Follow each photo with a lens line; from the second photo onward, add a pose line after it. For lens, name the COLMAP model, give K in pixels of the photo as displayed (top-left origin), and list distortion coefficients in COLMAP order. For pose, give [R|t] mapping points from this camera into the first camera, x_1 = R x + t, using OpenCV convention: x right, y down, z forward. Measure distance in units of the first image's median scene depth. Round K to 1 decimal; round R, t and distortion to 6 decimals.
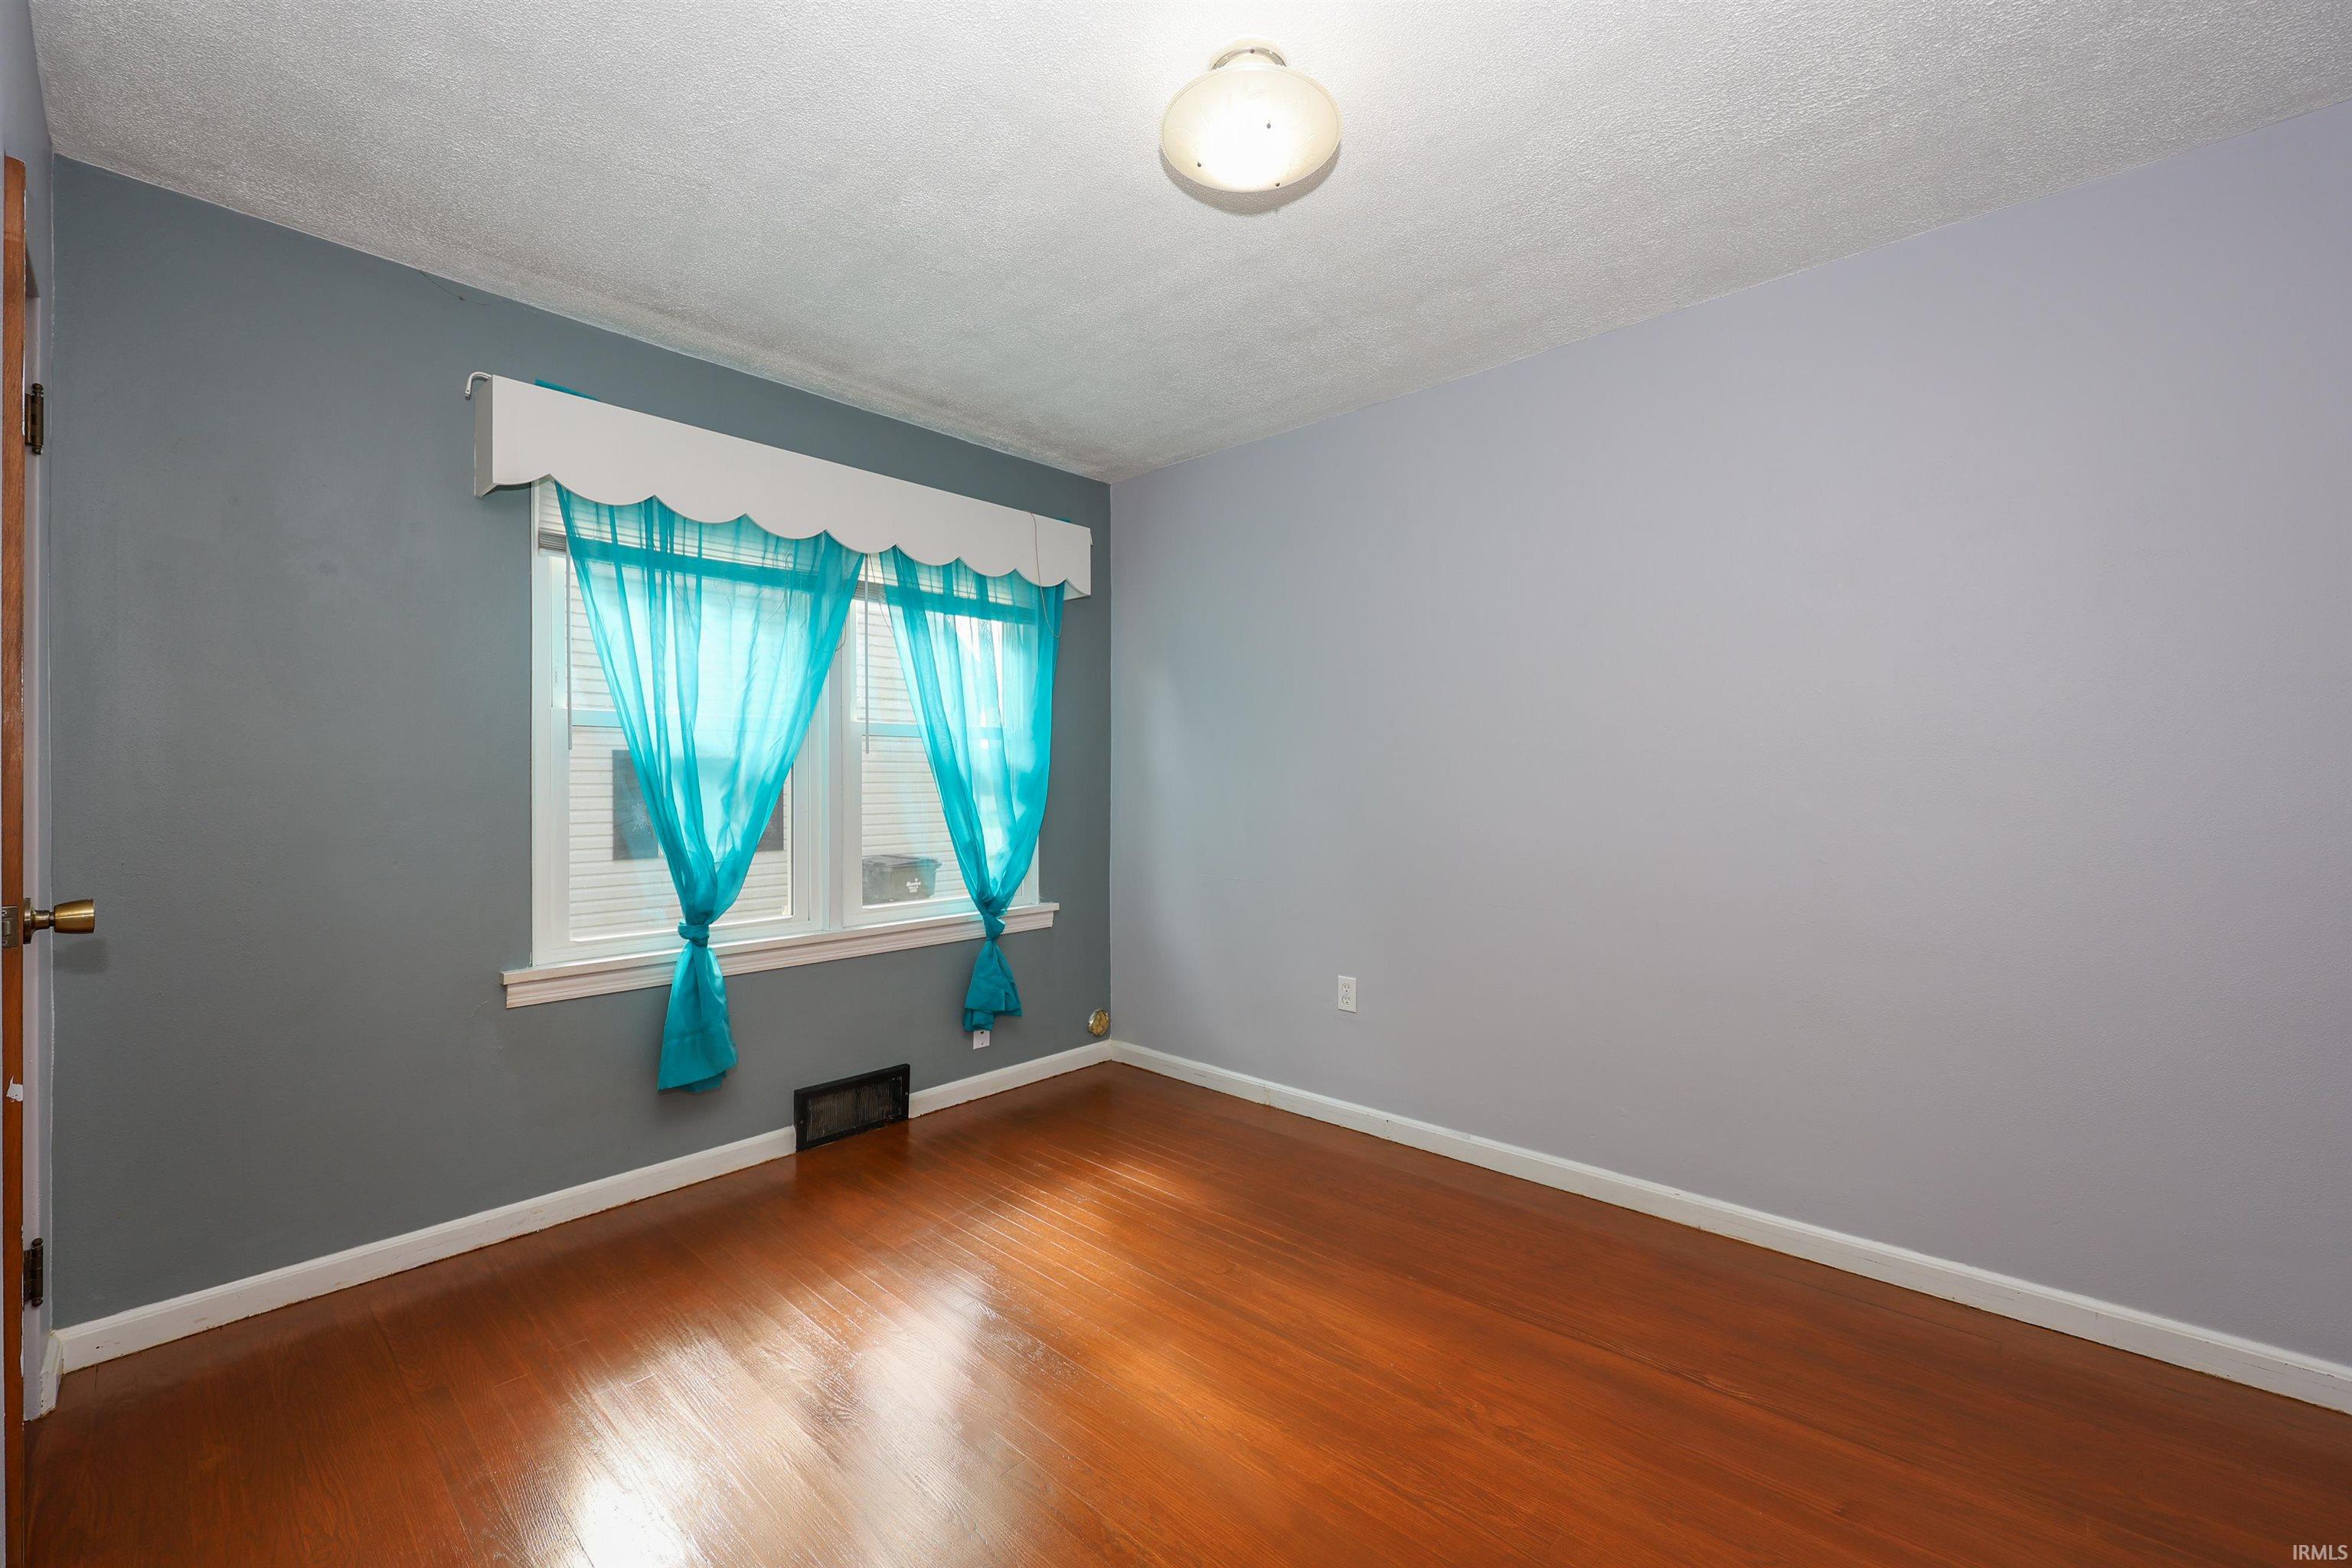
lens RADIAL K [[952.3, 0, 1200.0], [0, 952.3, 764.0], [0, 0, 1]] dist [0.000725, 0.000098]
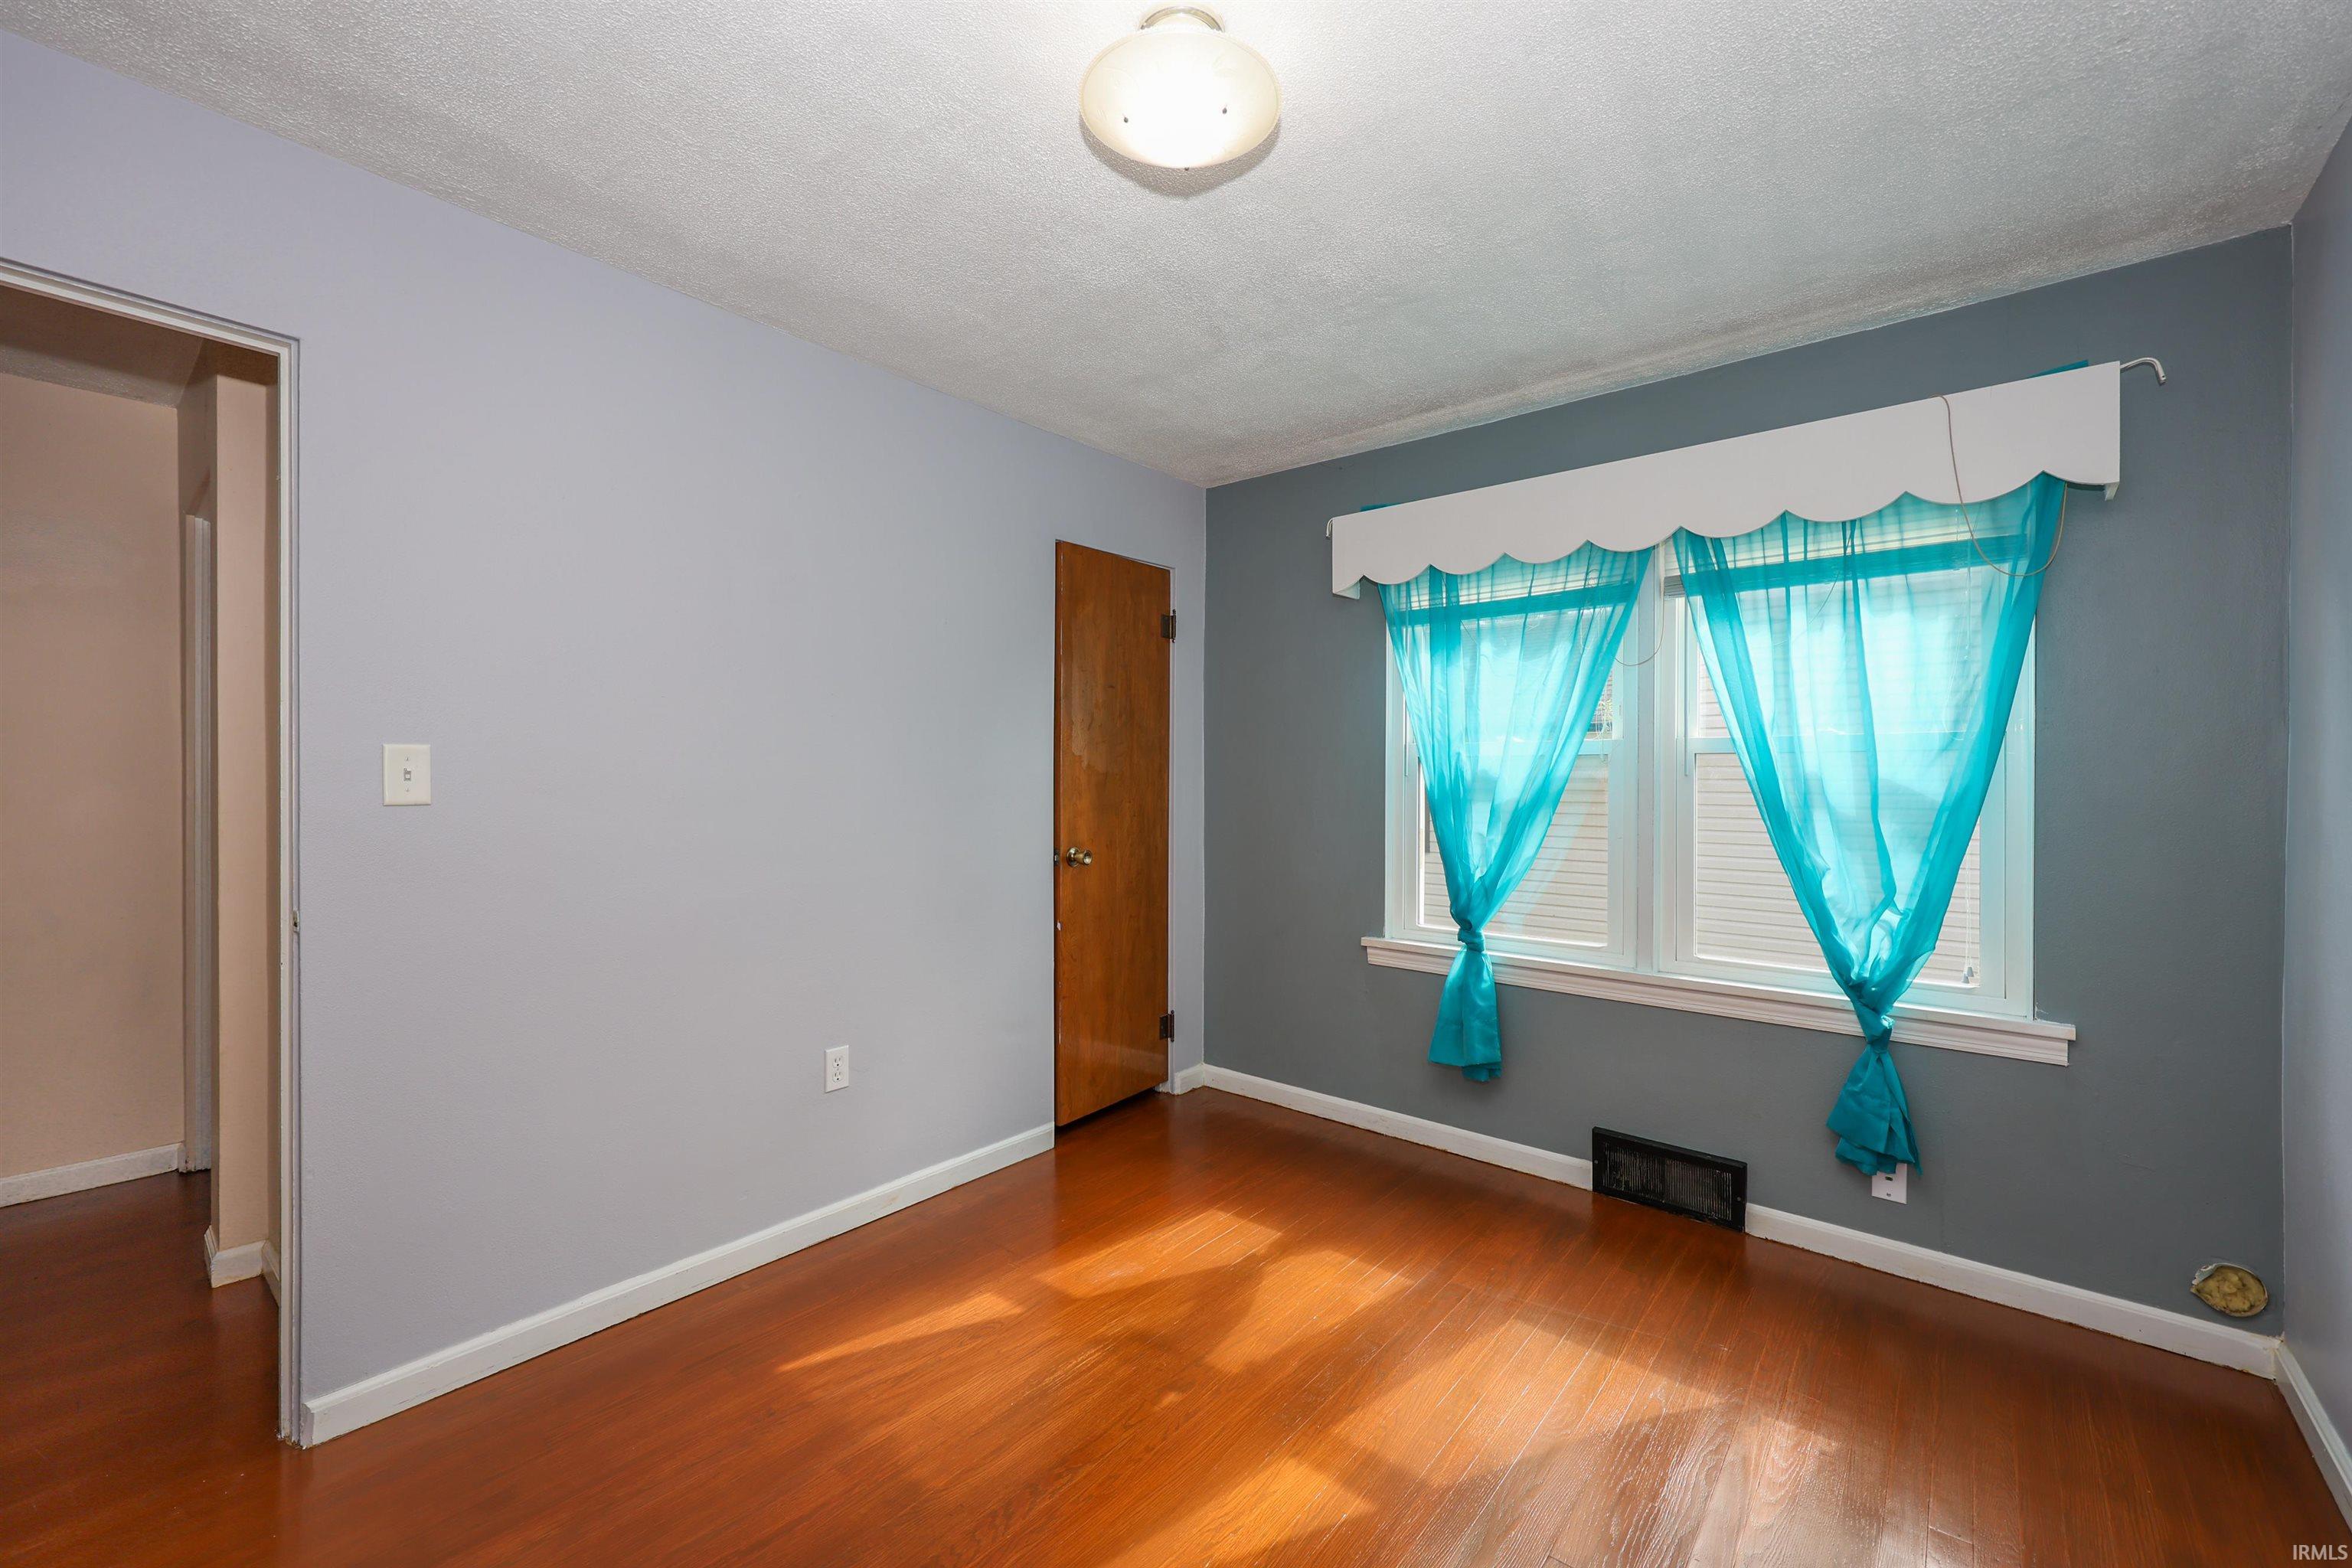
lens RADIAL K [[952.3, 0, 1199.3], [0, 952.3, 796.1], [0, 0, 1]] dist [0.000725, 0.000098]
pose [[0.032568, 0.003477, -0.999463, 0.504135], [-0.004284, 0.999985, 0.003339, 0.006562], [0.999460, 0.004173, 0.032582, 0.547174]]
